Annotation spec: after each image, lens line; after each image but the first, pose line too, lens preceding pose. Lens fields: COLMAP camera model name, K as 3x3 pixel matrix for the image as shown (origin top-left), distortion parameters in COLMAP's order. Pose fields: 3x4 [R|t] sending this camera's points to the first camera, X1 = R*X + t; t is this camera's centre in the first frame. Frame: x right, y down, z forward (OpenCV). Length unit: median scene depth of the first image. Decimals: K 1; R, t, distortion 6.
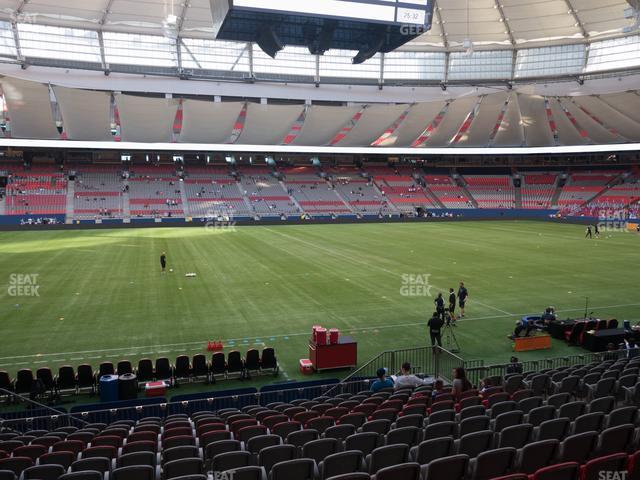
lens RADIAL K [[540.8, 0, 320.0], [0, 540.8, 240.0], [0, 0, 1]] dist [-0.032604, 0.019324]
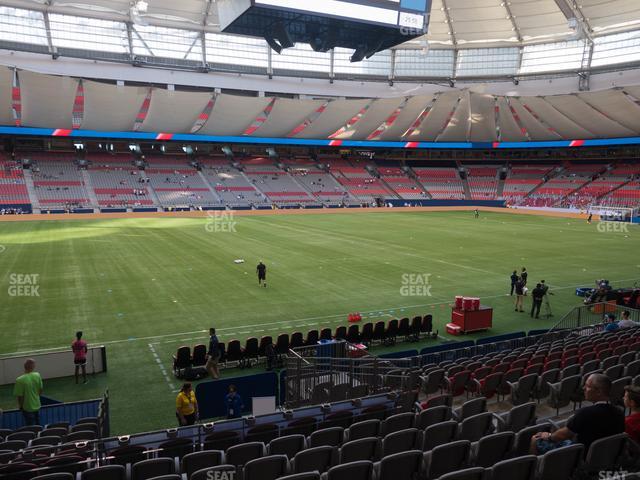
lens RADIAL K [[540.8, 0, 320.0], [0, 540.8, 240.0], [0, 0, 1]] dist [-0.032604, 0.019324]
pose [[0.988707, -0.009276, 0.149571, -0.074660], [0.006769, 0.999828, 0.017261, 0.002010], [-0.149706, -0.016054, 0.988600, -0.019982]]
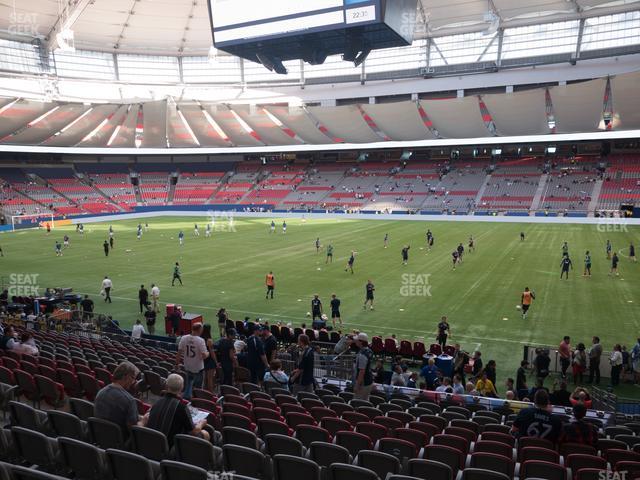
lens RADIAL K [[540.8, 0, 320.0], [0, 540.8, 240.0], [0, 0, 1]] dist [-0.032604, 0.019324]
pose [[0.726706, 0.061281, -0.684210, 0.340458], [-0.052491, 0.998055, 0.033639, -0.009870], [0.684940, 0.011469, 0.728509, 0.102373]]
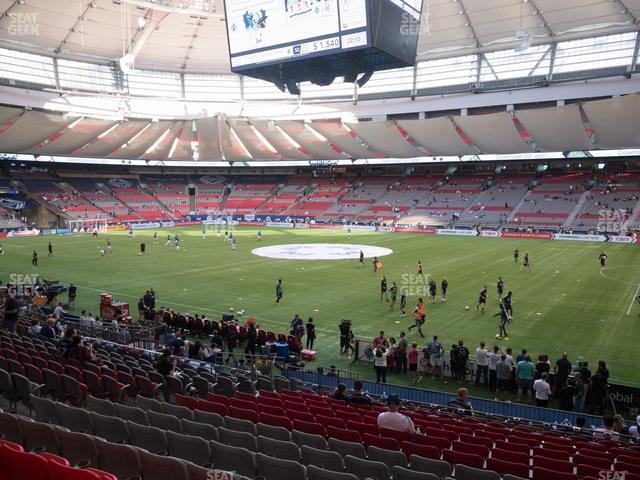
lens RADIAL K [[540.8, 0, 320.0], [0, 540.8, 240.0], [0, 0, 1]] dist [-0.032604, 0.019324]
pose [[0.616456, 0.064638, -0.784732, 0.409709], [-0.078524, 0.996703, 0.020413, -0.013044], [0.783464, 0.049037, 0.619499, 0.133203]]
